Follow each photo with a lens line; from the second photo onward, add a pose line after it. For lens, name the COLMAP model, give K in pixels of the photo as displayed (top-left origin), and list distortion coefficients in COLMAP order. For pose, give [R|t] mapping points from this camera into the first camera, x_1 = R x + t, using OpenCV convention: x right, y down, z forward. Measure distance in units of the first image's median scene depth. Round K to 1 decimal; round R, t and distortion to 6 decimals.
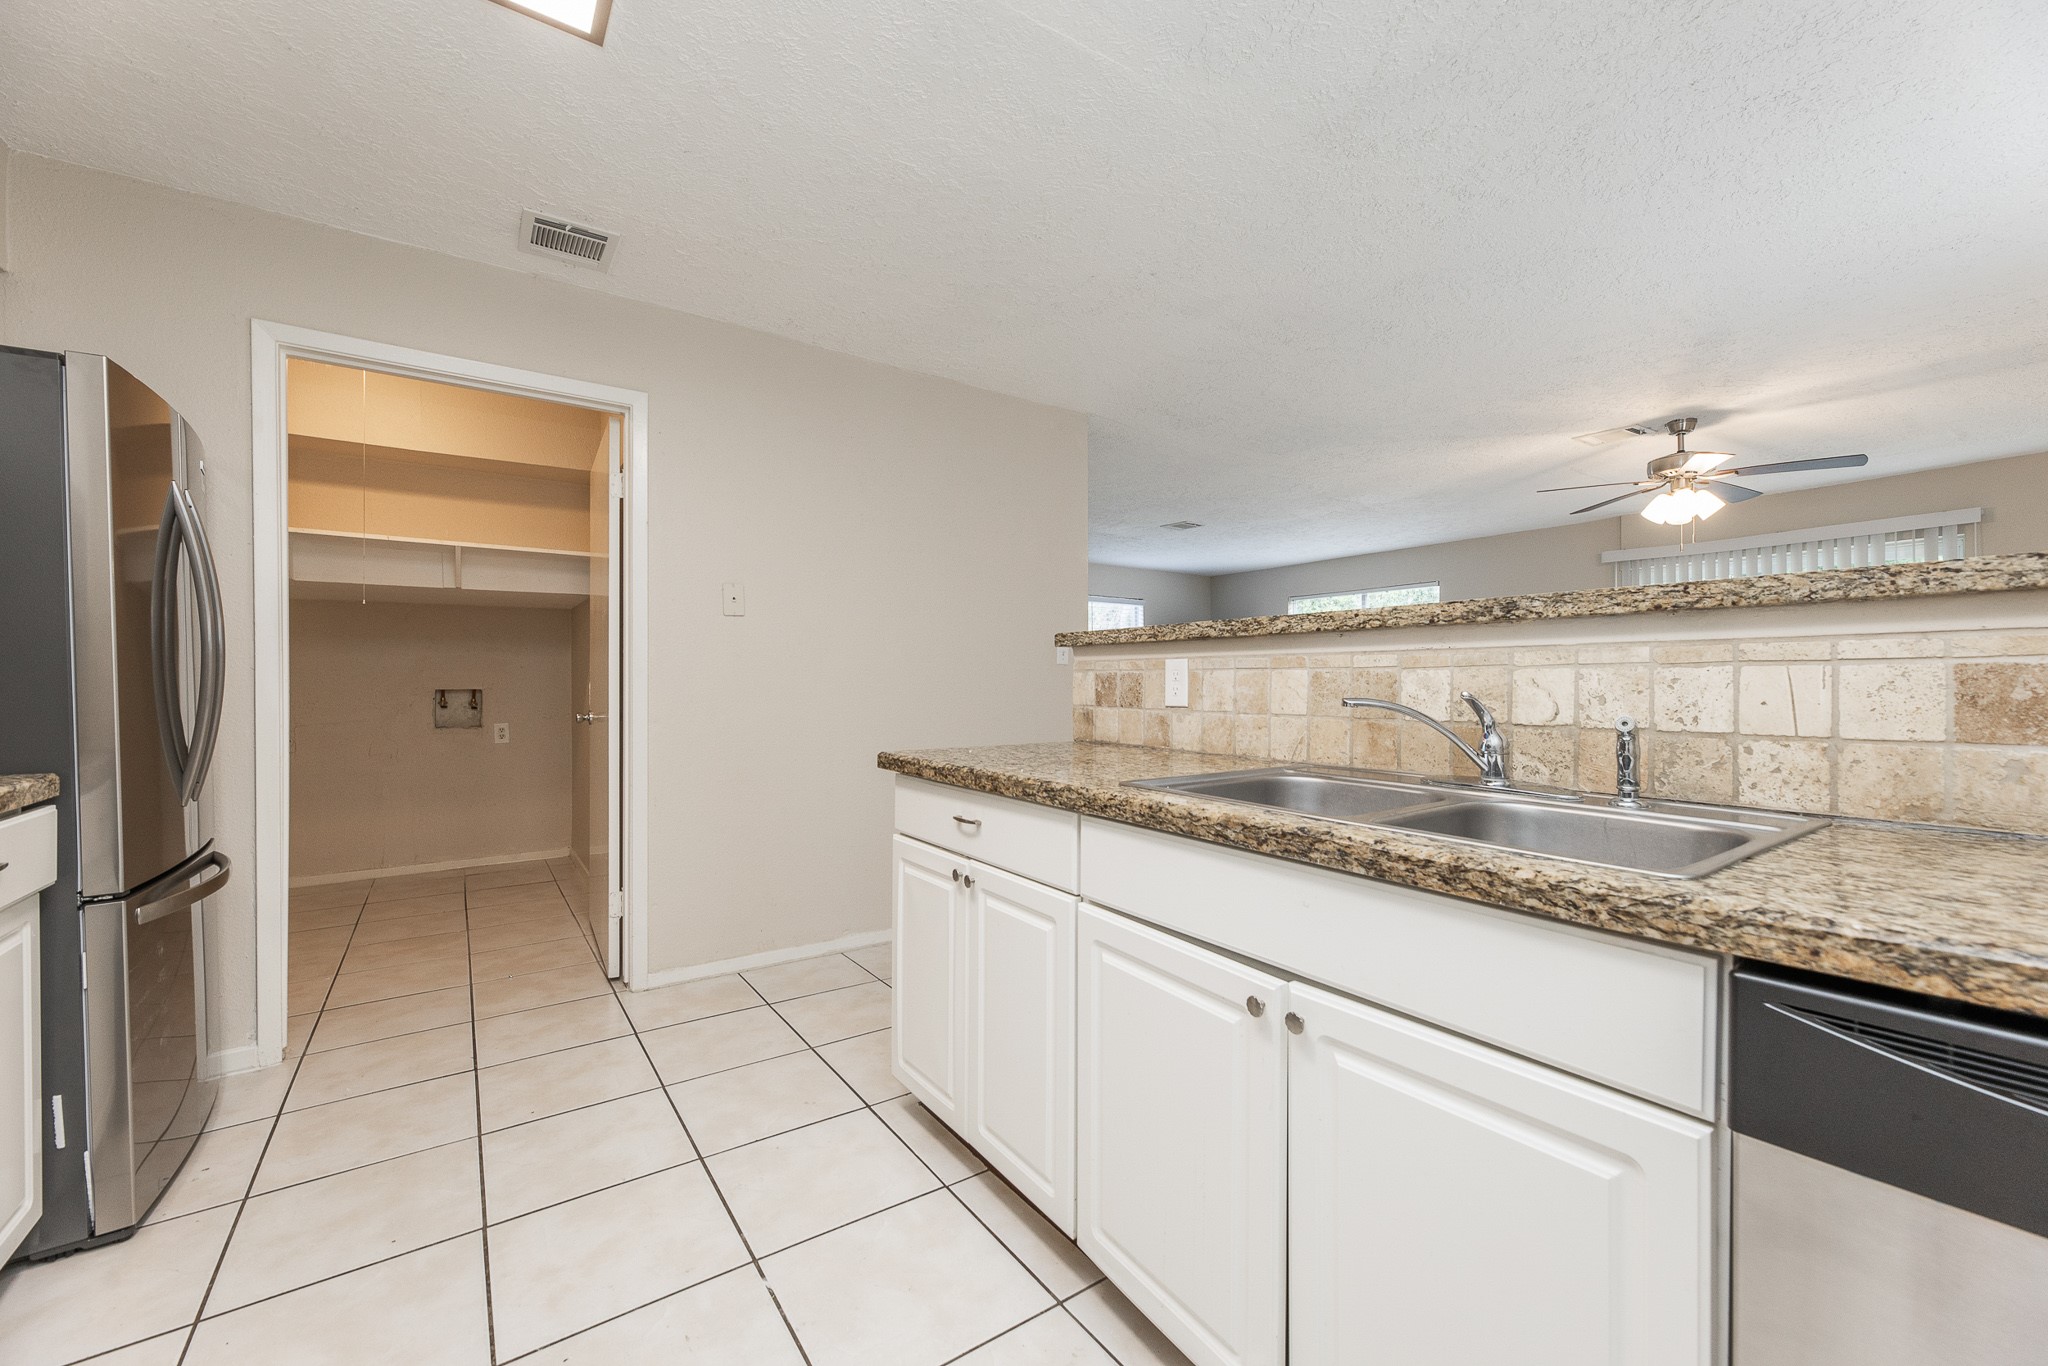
lens RADIAL K [[819.6, 0, 1030.4], [0, 819.6, 686.2], [0, 0, 1]] dist [-0.003581, 0.001204]
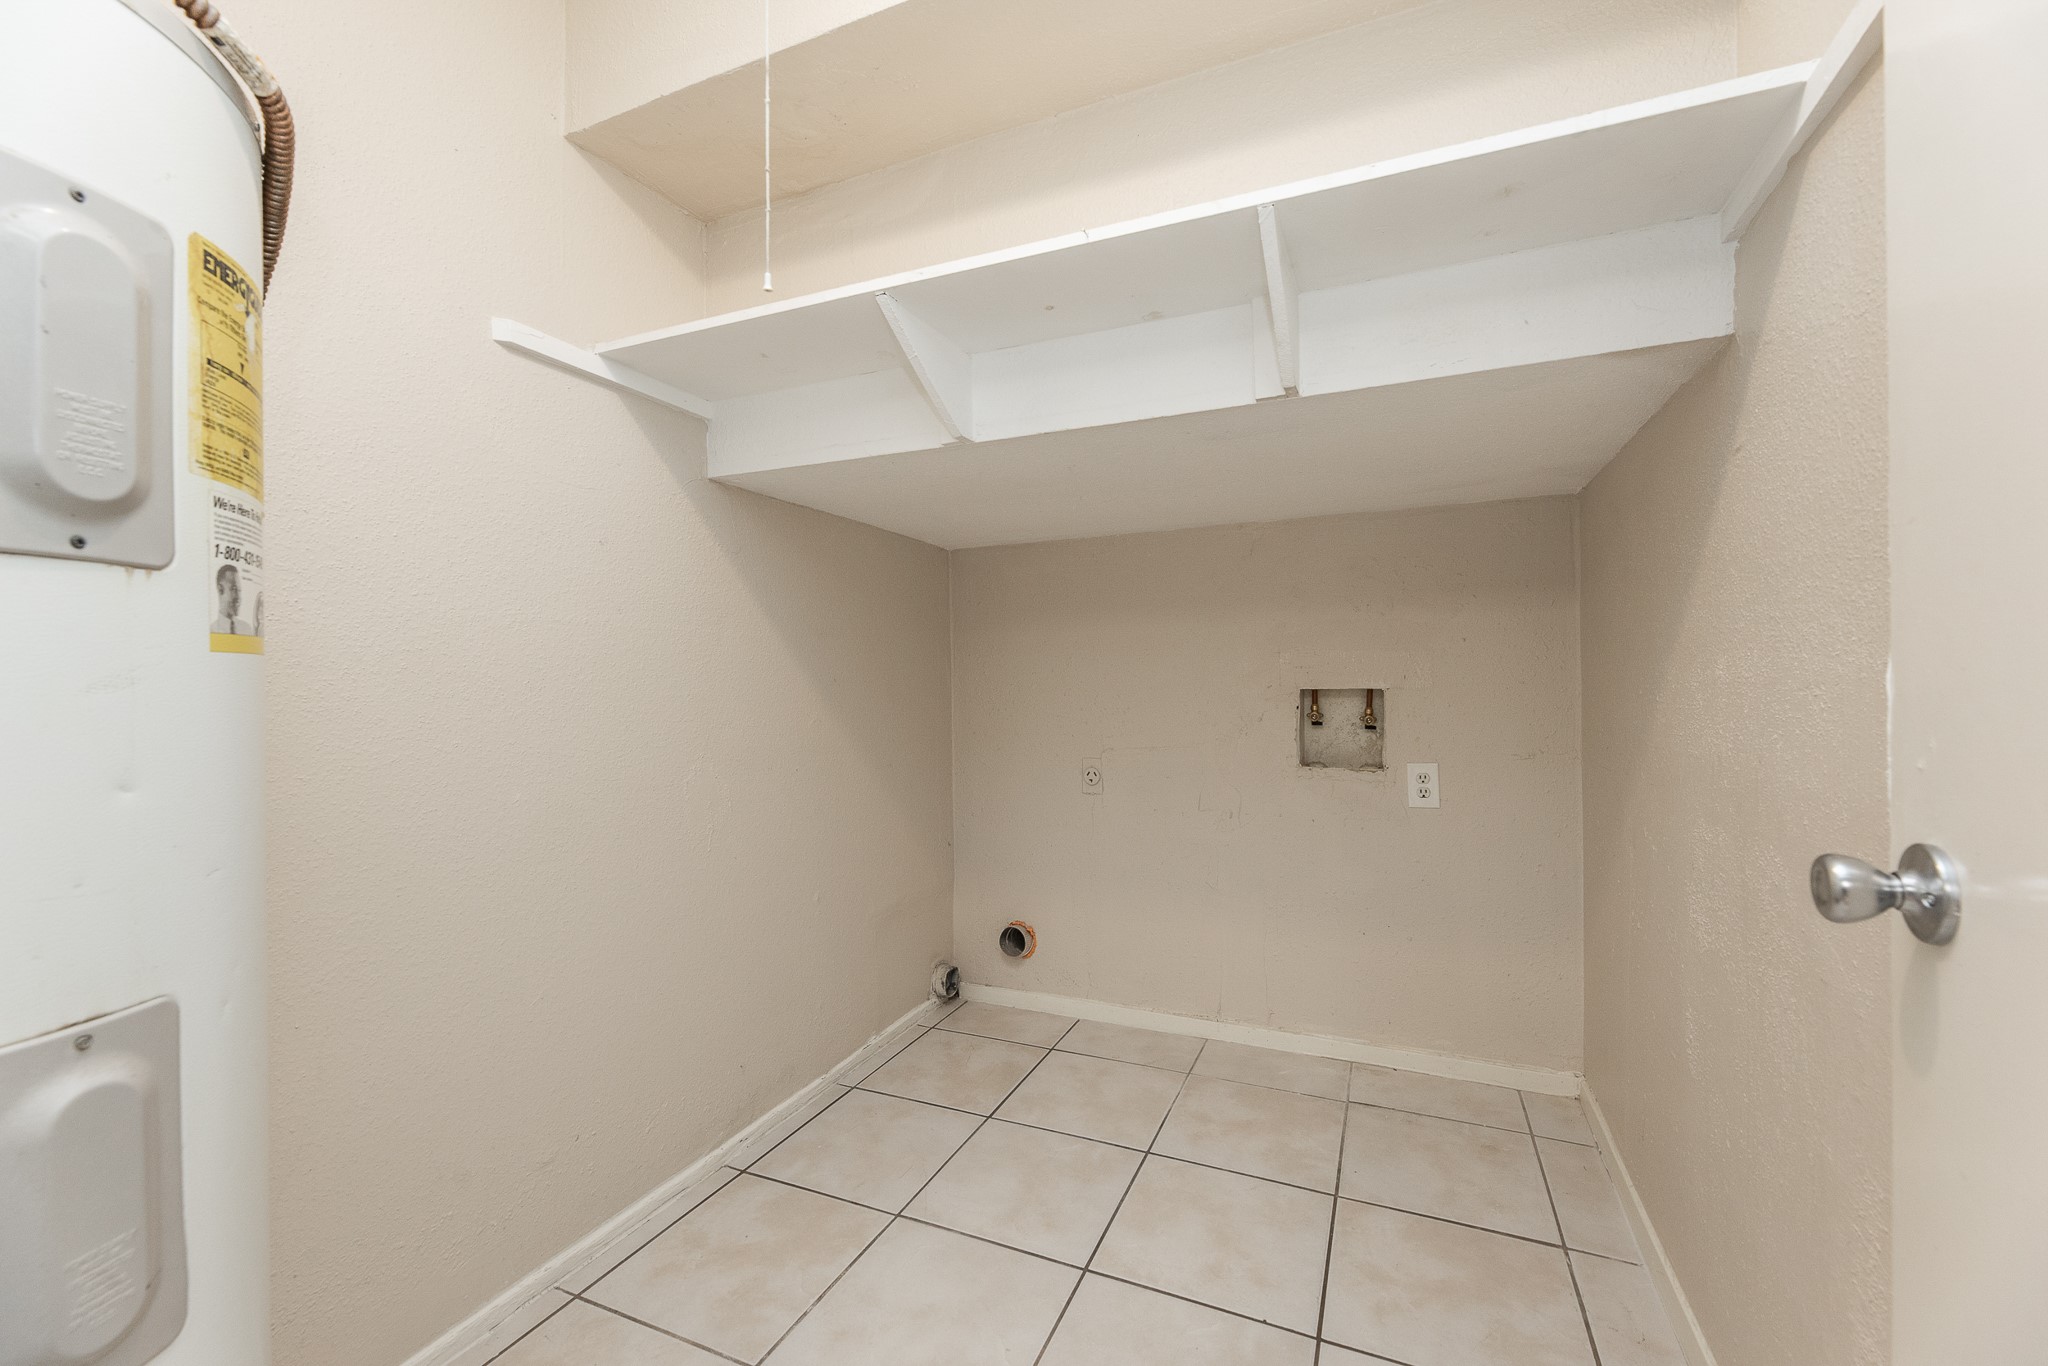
lens RADIAL K [[819.6, 0, 1024.2], [0, 819.6, 686.2], [0, 0, 1]] dist [-0.003581, 0.001204]
pose [[0.515929, -0.002289, -0.856628, -0.370639], [-0.001303, 0.999993, -0.003457, 0.003846], [0.856630, 0.002900, 0.515923, 0.575561]]
